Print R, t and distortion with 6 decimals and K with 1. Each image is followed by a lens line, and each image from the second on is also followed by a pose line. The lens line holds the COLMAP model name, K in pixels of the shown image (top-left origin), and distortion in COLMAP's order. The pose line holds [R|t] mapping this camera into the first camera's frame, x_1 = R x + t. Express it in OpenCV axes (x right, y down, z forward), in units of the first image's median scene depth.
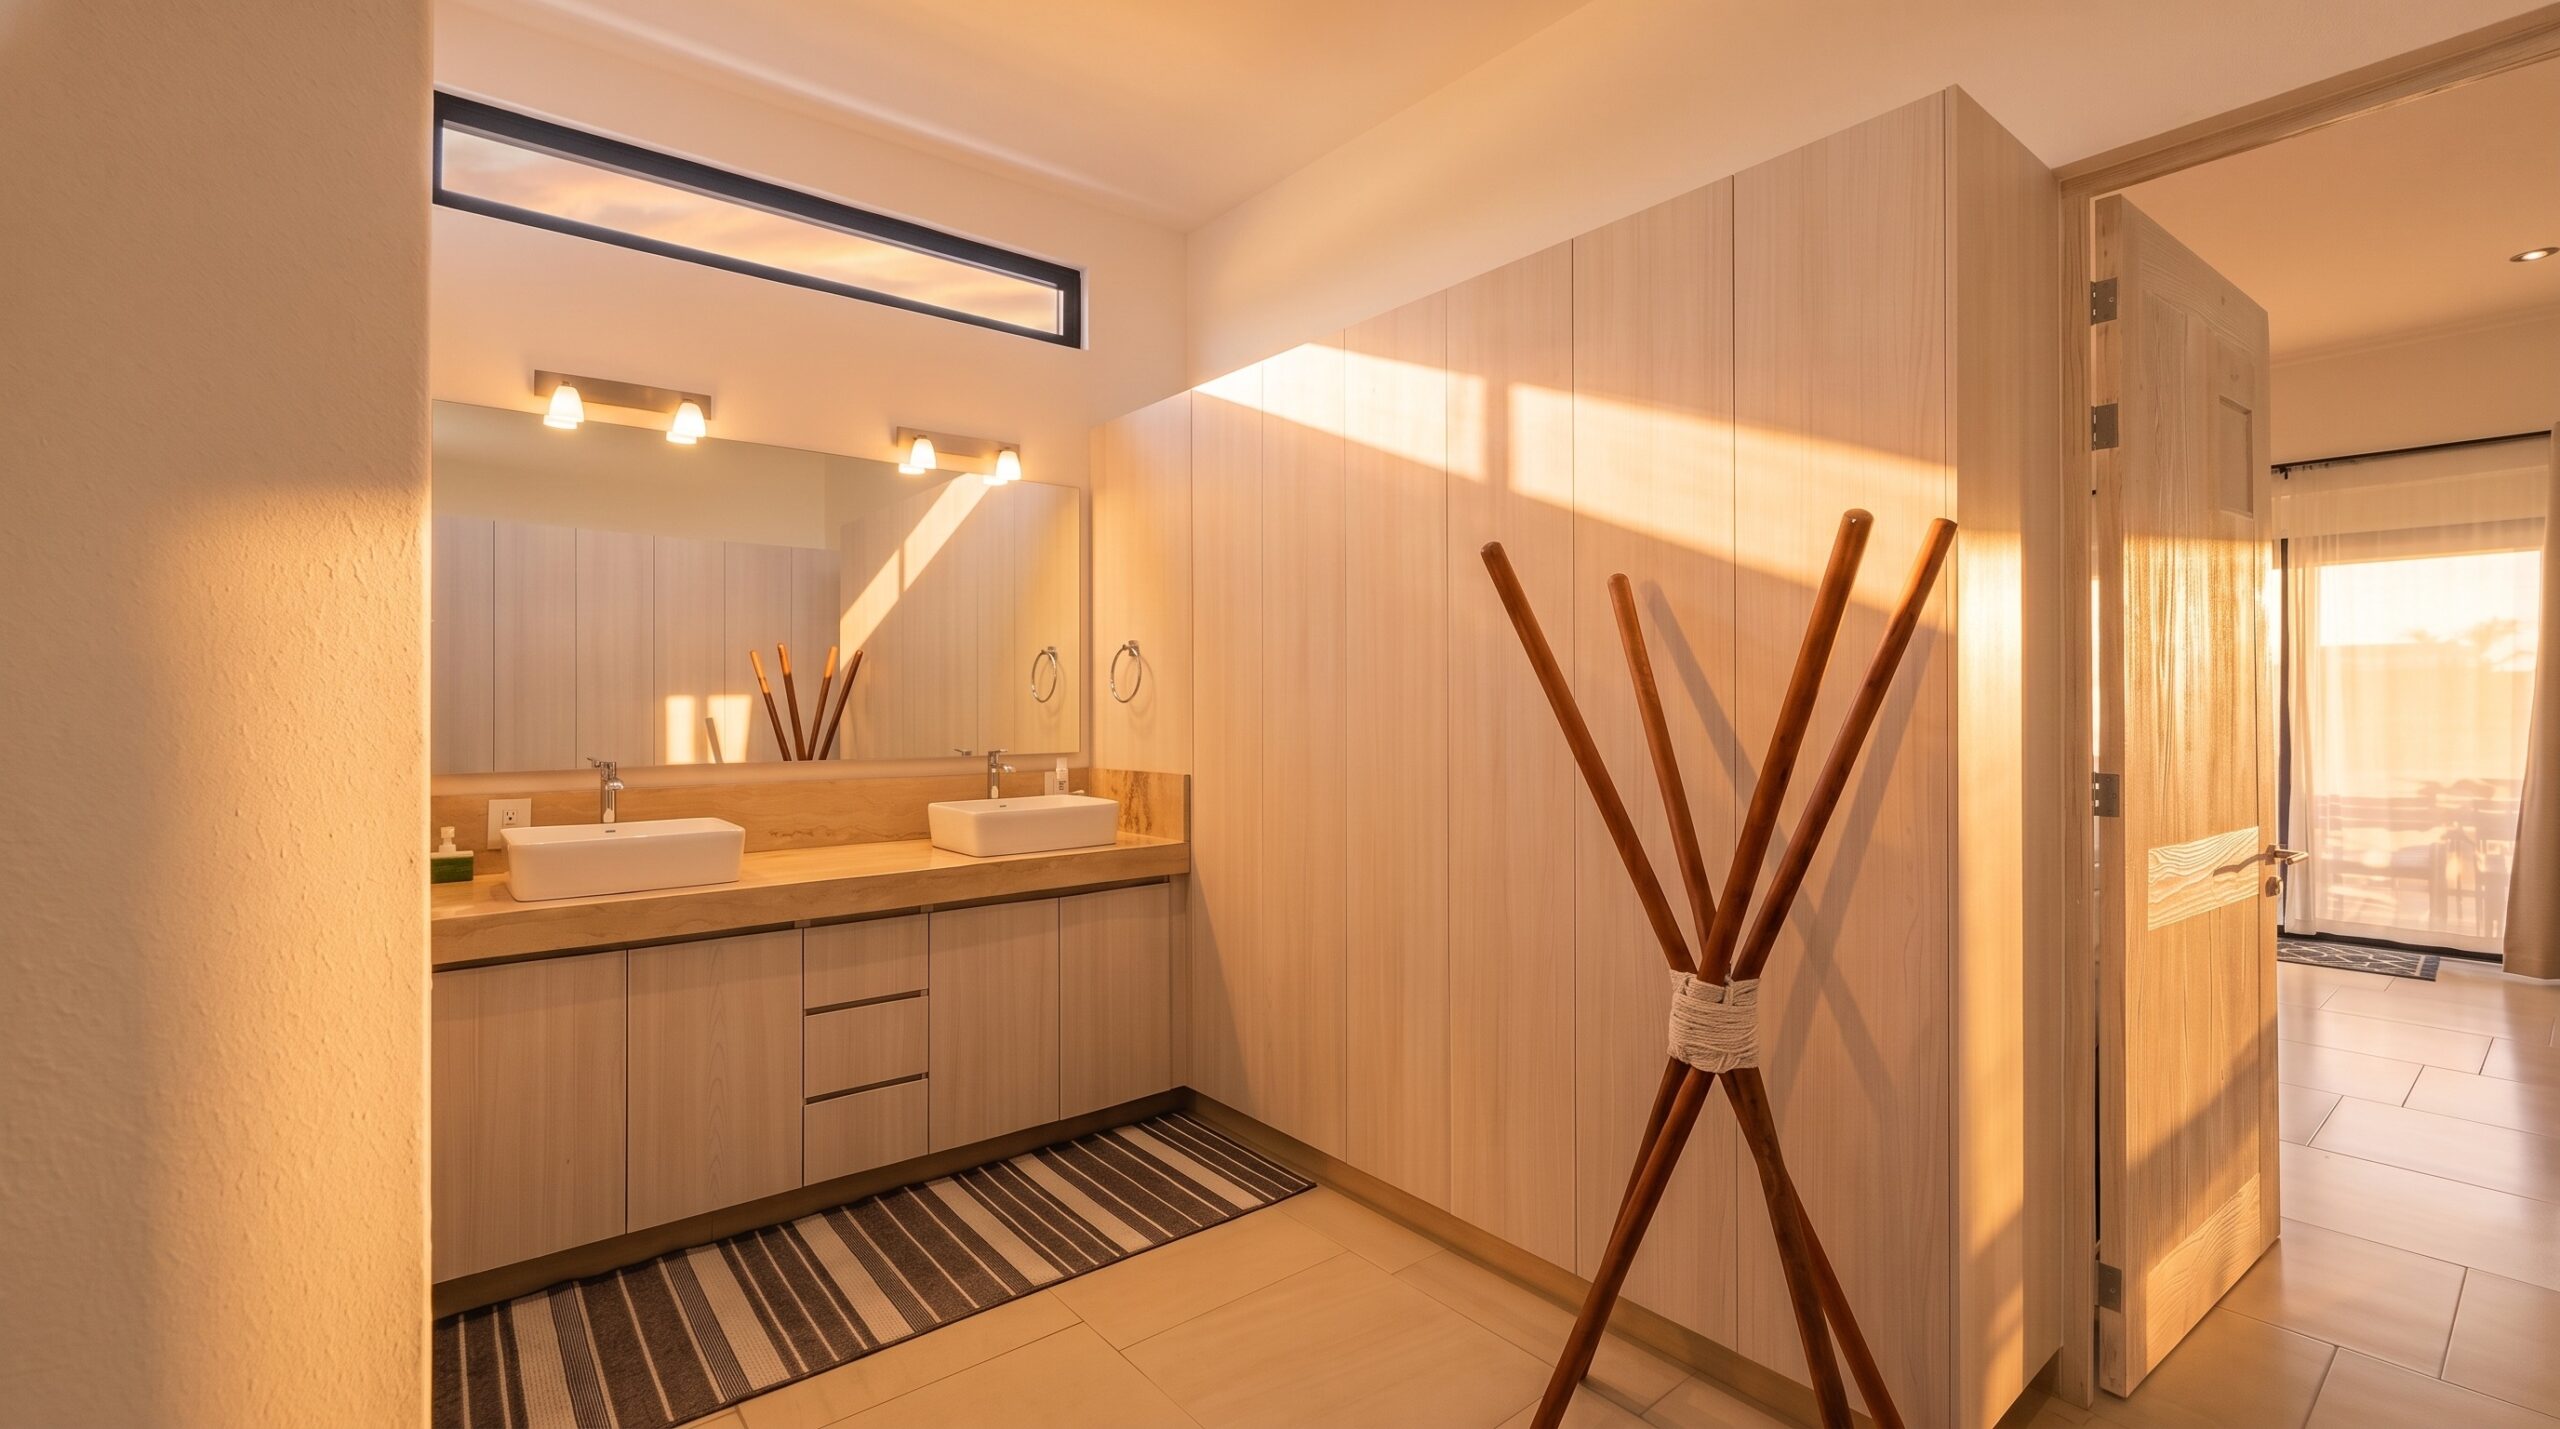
lens RADIAL K [[1021.2, 0, 1278.5], [0, 1021.2, 701.5], [0, 0, 1]] dist [-0.000090, 0.000061]
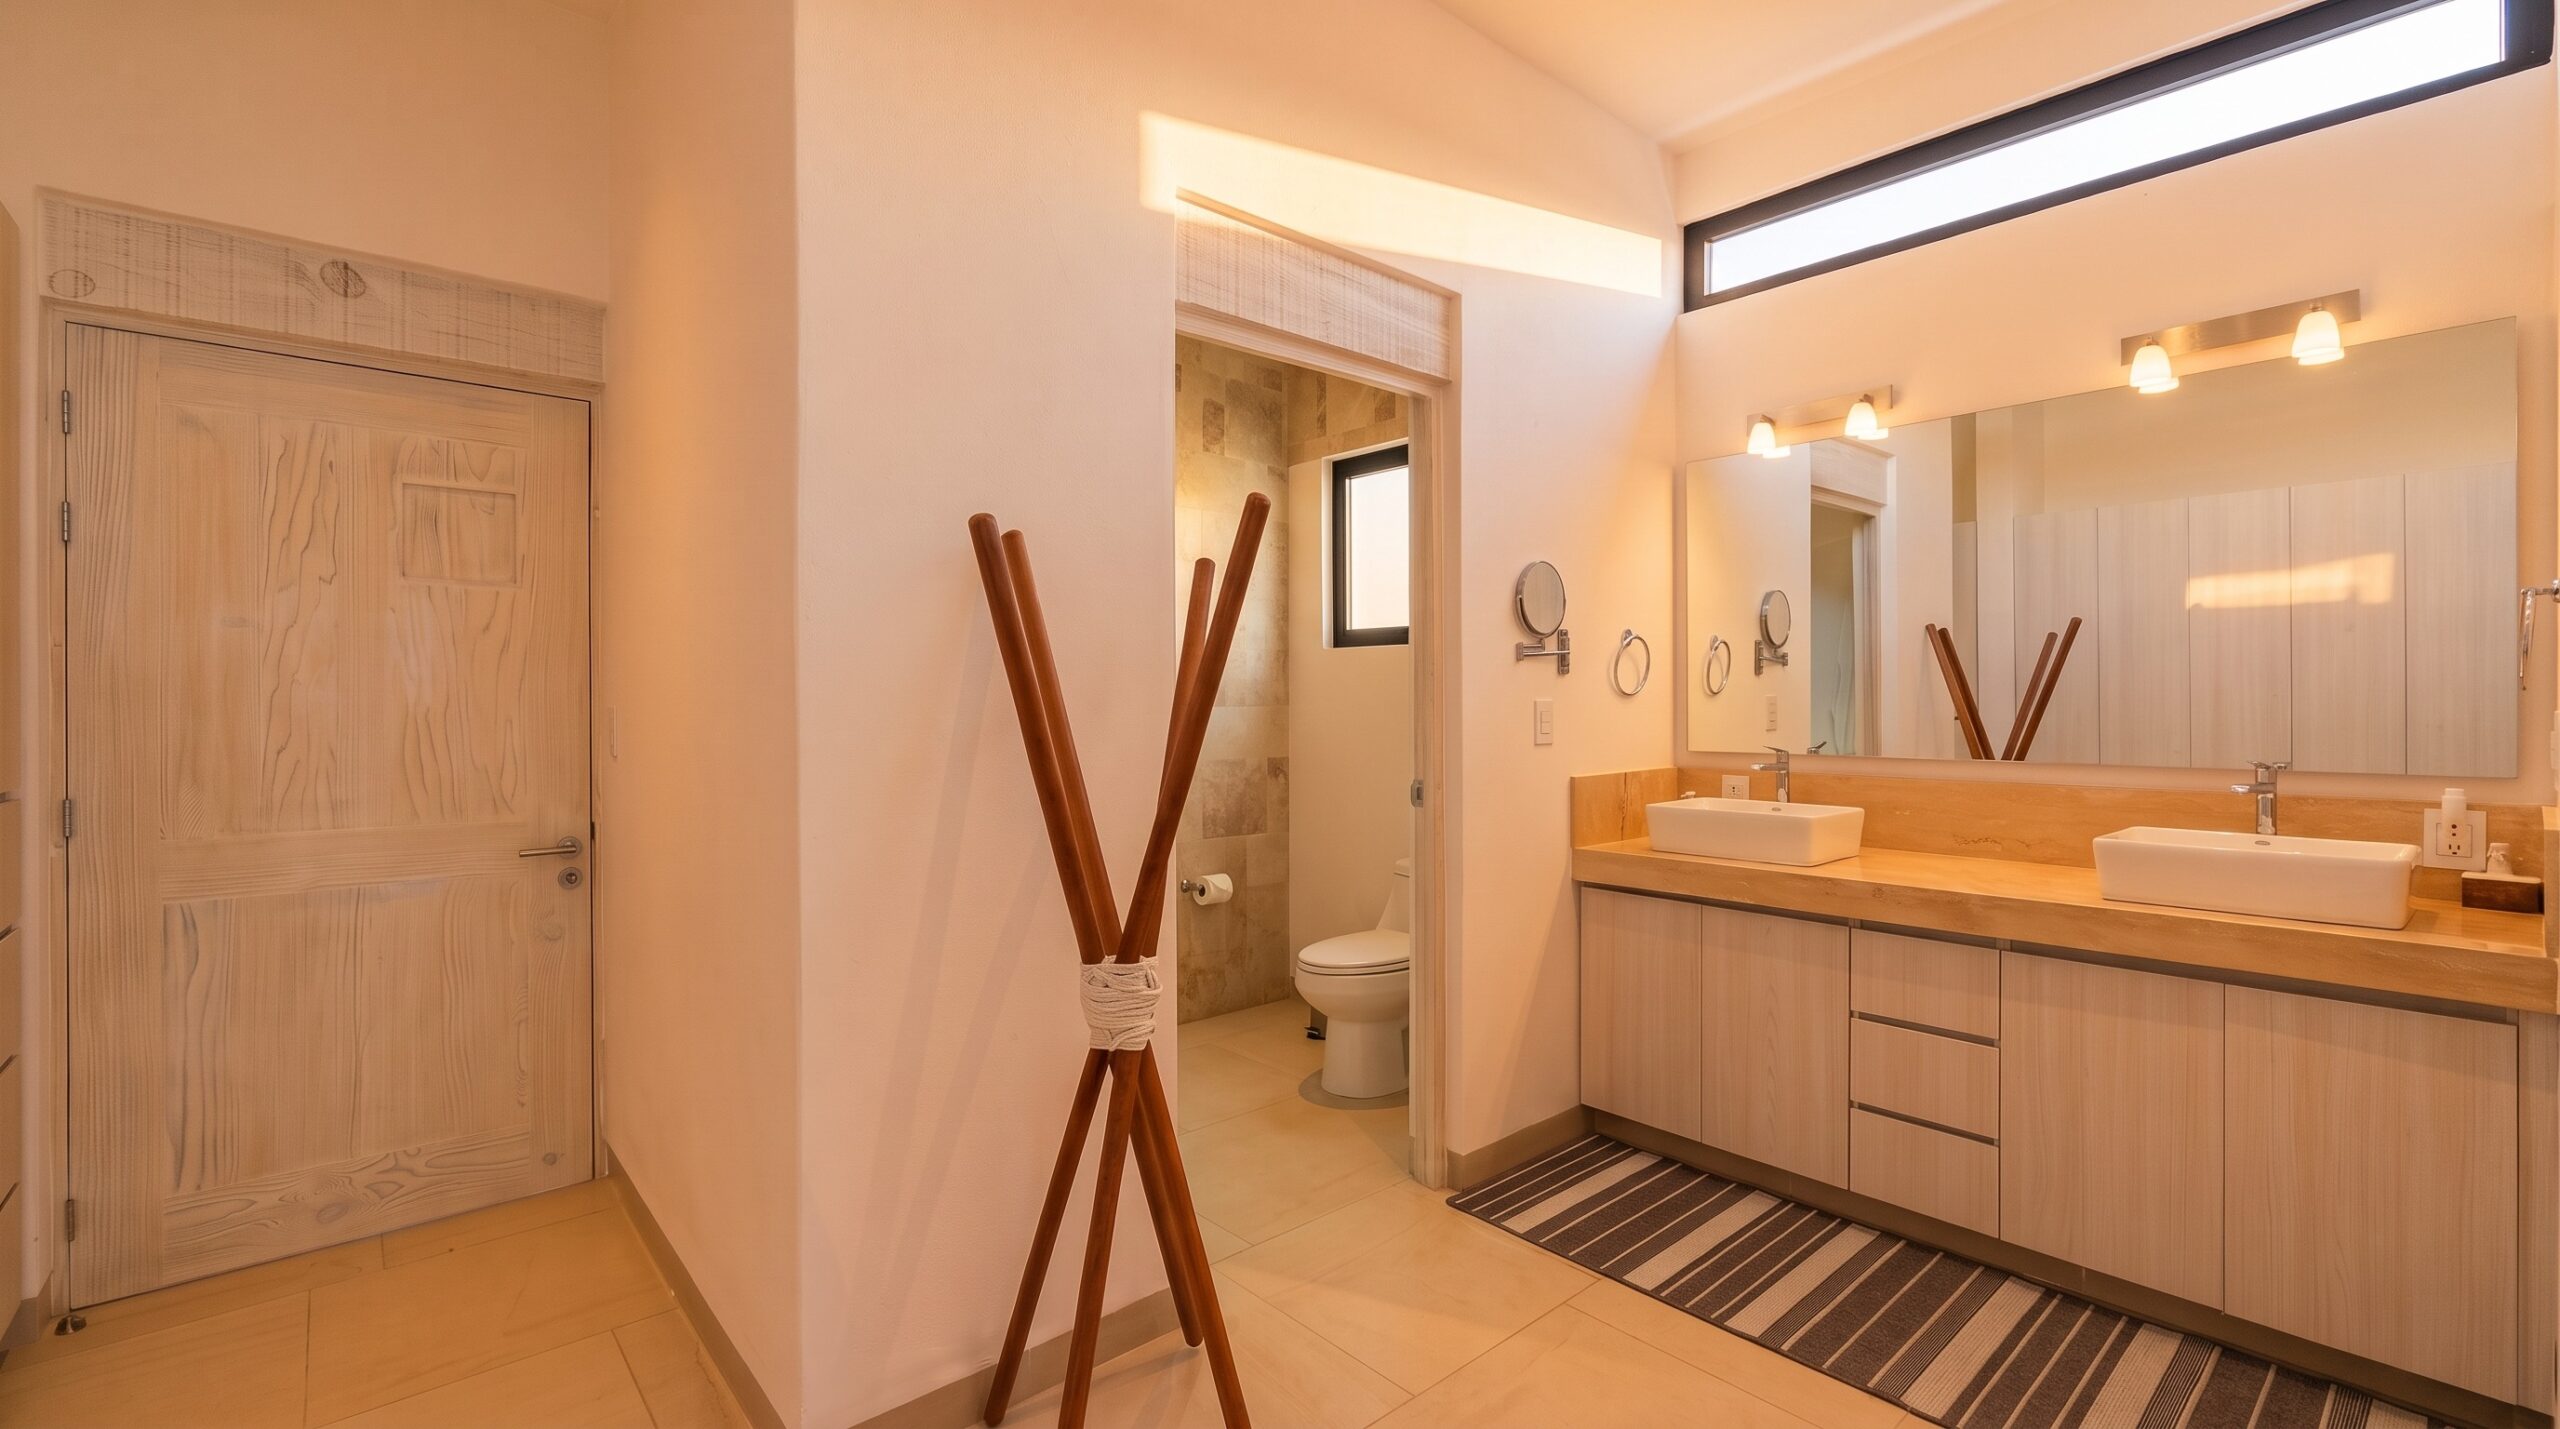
lens RADIAL K [[1076.8, 0, 1280.9], [0, 1076.8, 699.7], [0, 0, 1]] dist [-0.000433, -0.006625]
pose [[0.075228, 0.002464, -0.997163, 0.452982], [0.008232, 0.999961, 0.003092, -0.002401], [0.997132, -0.008441, 0.075205, 0.335405]]
